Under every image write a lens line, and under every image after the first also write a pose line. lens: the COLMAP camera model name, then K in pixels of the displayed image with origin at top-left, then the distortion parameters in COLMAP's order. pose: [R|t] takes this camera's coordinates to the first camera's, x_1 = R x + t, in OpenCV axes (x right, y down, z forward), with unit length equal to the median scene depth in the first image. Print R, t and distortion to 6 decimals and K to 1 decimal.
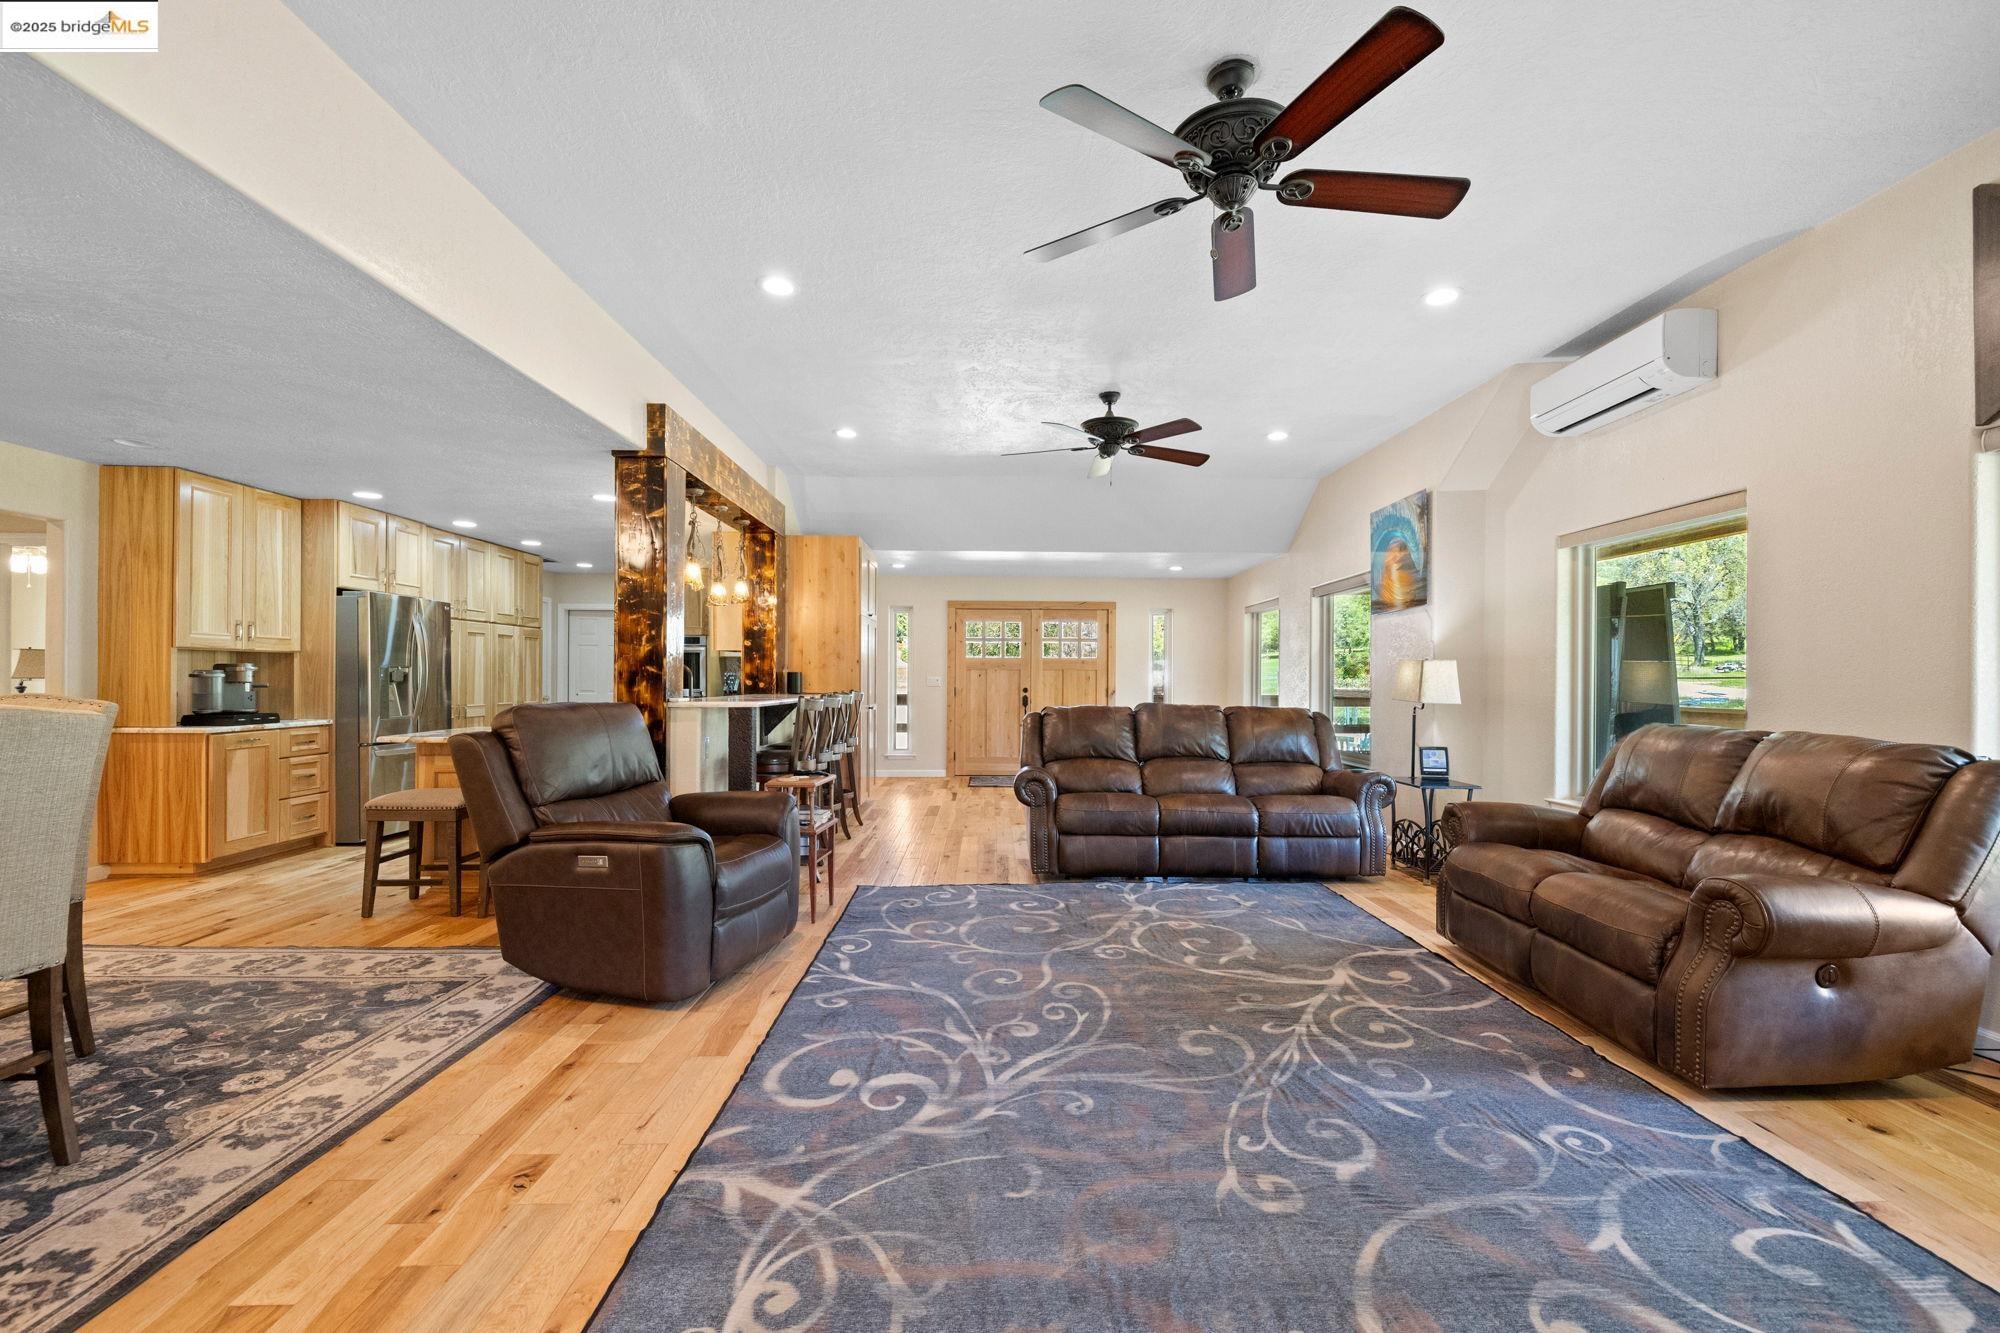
lens RADIAL K [[847.0, 0, 1006.3], [0, 847.0, 676.6], [0, 0, 1]] dist [0.002488, 0.000903]
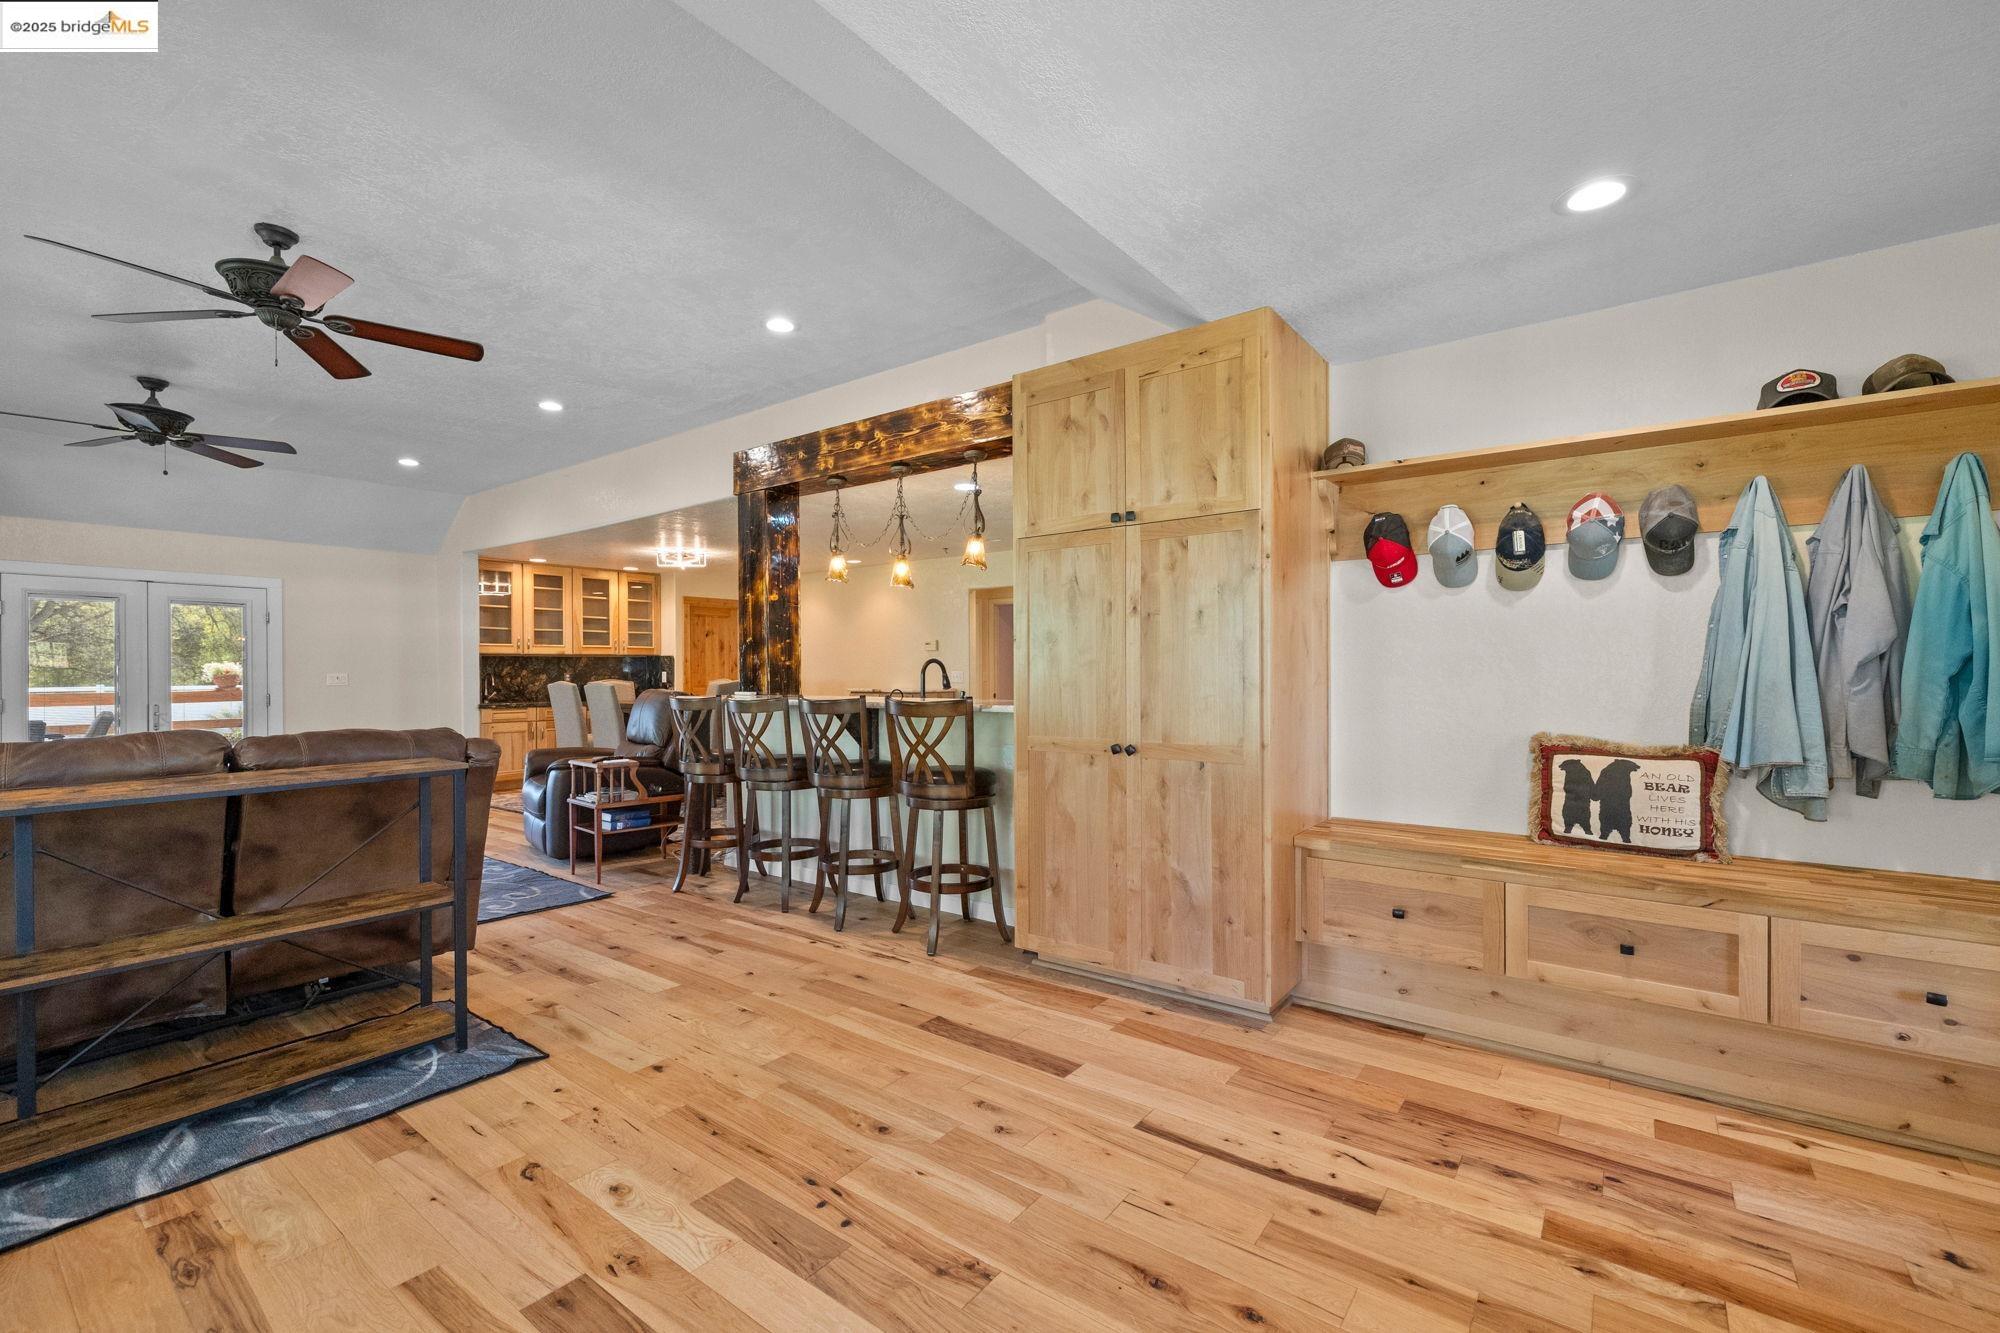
lens RADIAL K [[853.3, 0, 1007.3], [0, 853.3, 670.2], [0, 0, 1]] dist [0.002303, 0.000124]
pose [[-0.618301, -0.003657, -0.785933, 0.495196], [0.002764, 0.999973, -0.006828, 0.006650], [0.785937, -0.006394, -0.618274, 3.140652]]
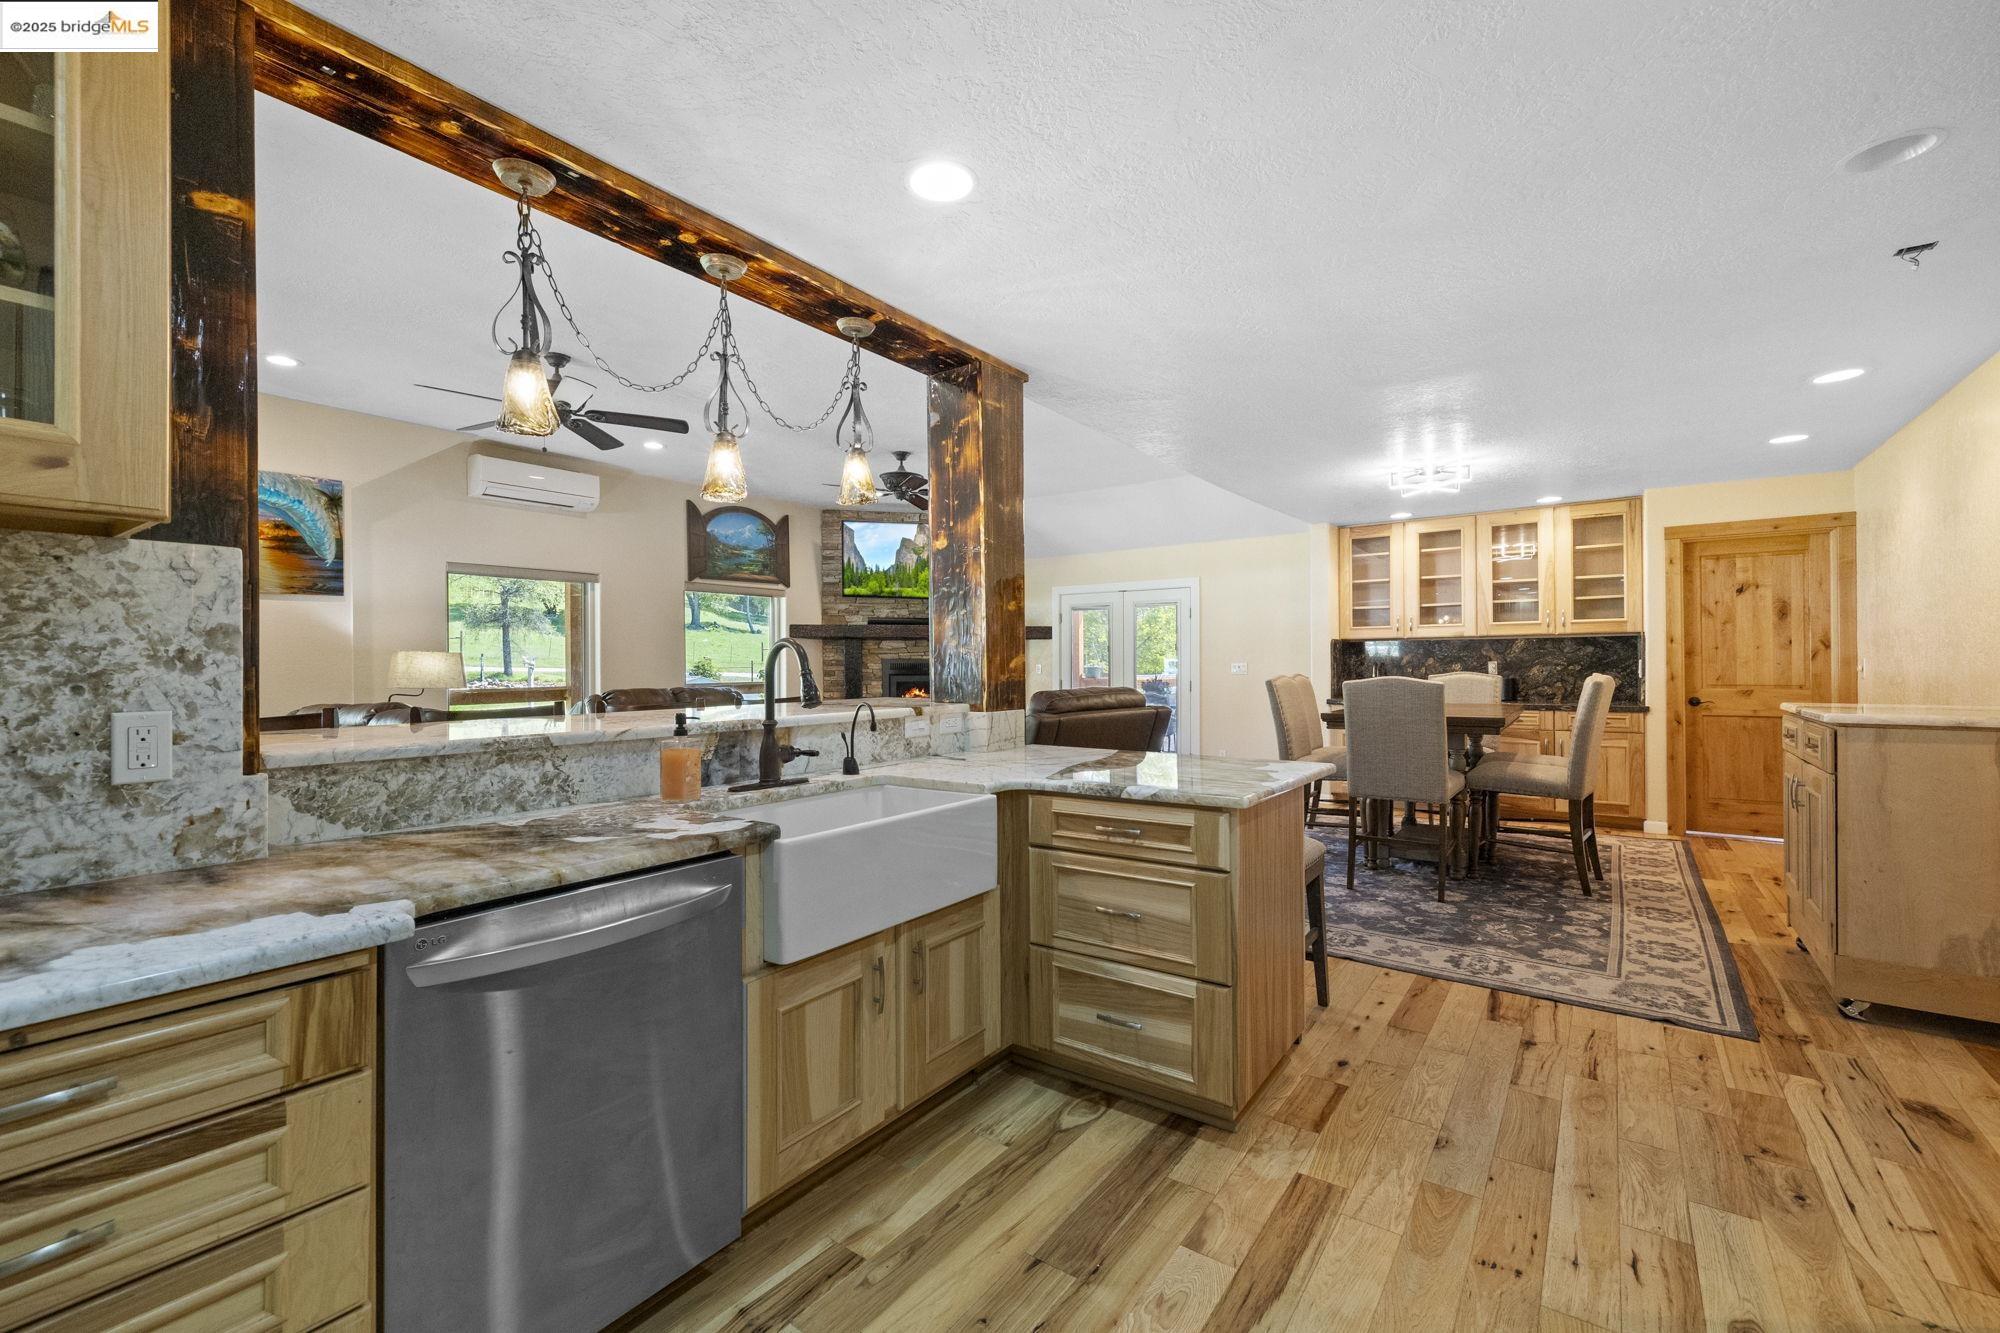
lens RADIAL K [[837.1, 0, 1003.5], [0, 837.1, 662.1], [0, 0, 1]] dist [0.001687, 0.000016]
pose [[-0.797616, 0.000498, 0.603165, -1.367108], [0.000138, 1.000000, -0.000642, -0.007319], [-0.603165, -0.000429, -0.797616, 2.444863]]
